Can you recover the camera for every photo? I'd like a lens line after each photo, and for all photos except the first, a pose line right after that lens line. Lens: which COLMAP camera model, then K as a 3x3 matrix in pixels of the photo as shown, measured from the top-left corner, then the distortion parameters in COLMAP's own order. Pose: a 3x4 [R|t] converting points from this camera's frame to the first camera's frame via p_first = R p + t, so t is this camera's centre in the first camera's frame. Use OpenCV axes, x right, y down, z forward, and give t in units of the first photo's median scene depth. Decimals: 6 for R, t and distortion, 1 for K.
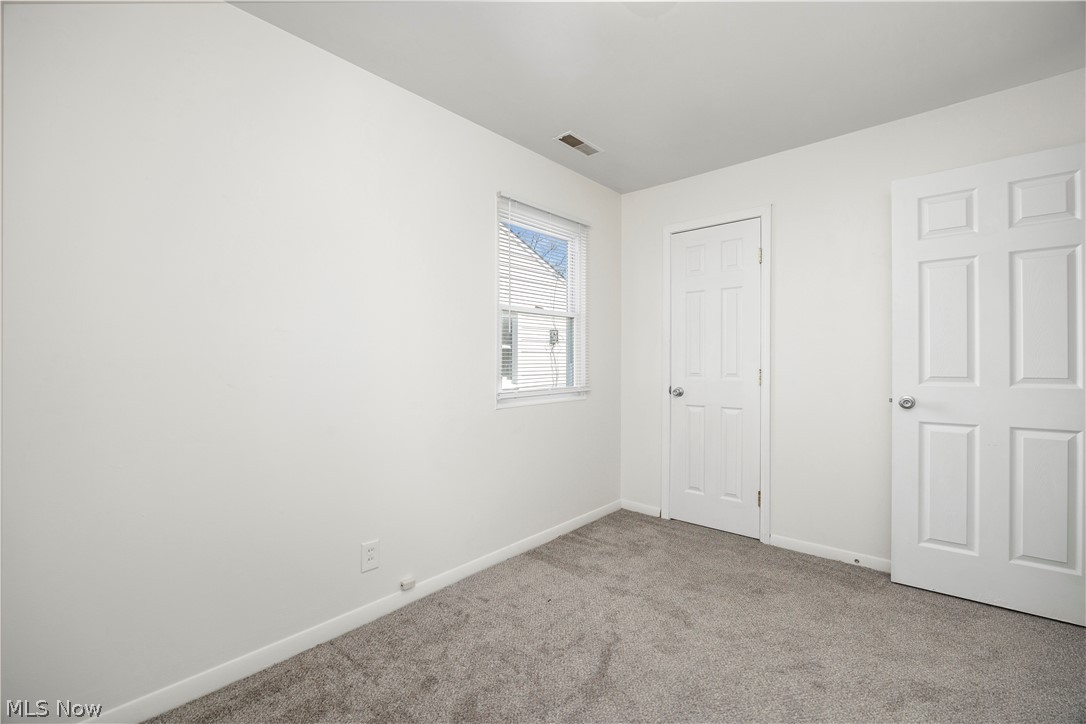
lens RADIAL K [[467.3, 0, 538.7], [0, 467.3, 365.3], [0, 0, 1]] dist [-0.017032, 0.000106]
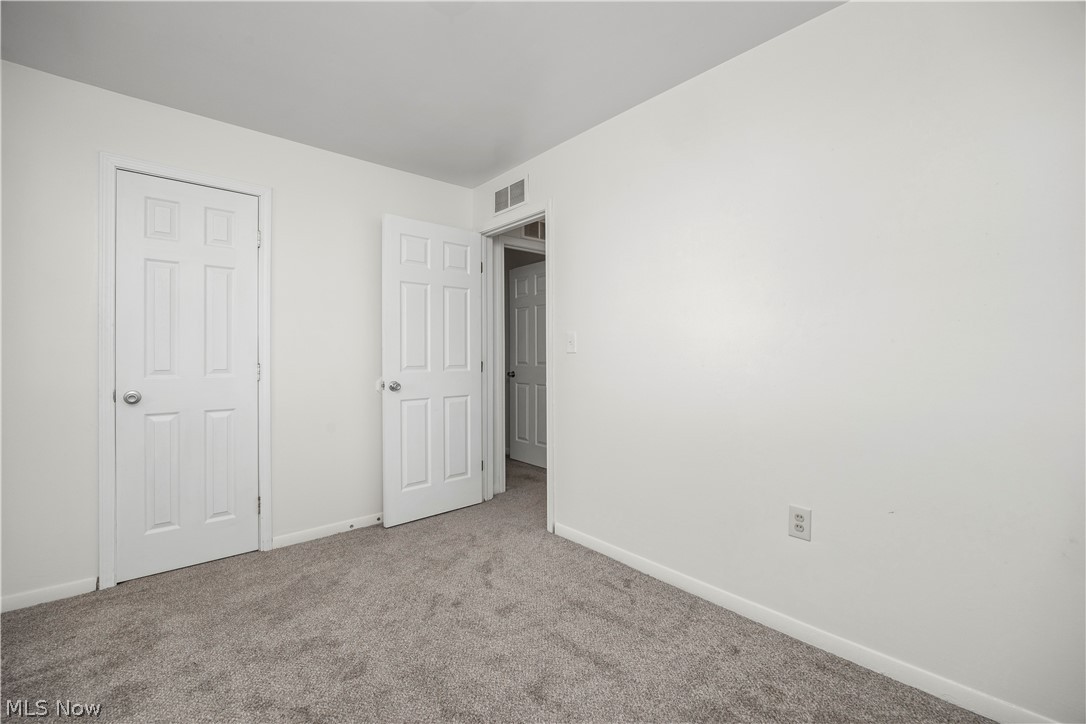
lens RADIAL K [[451.9, 0, 568.4], [0, 451.9, 359.3], [0, 0, 1]] dist [-0.012322, 0.000034]
pose [[0.090019, -0.007541, 0.995911, -0.380579], [0.005450, 0.999960, 0.007079, -0.002463], [-0.995925, 0.004790, 0.090057, 0.344643]]
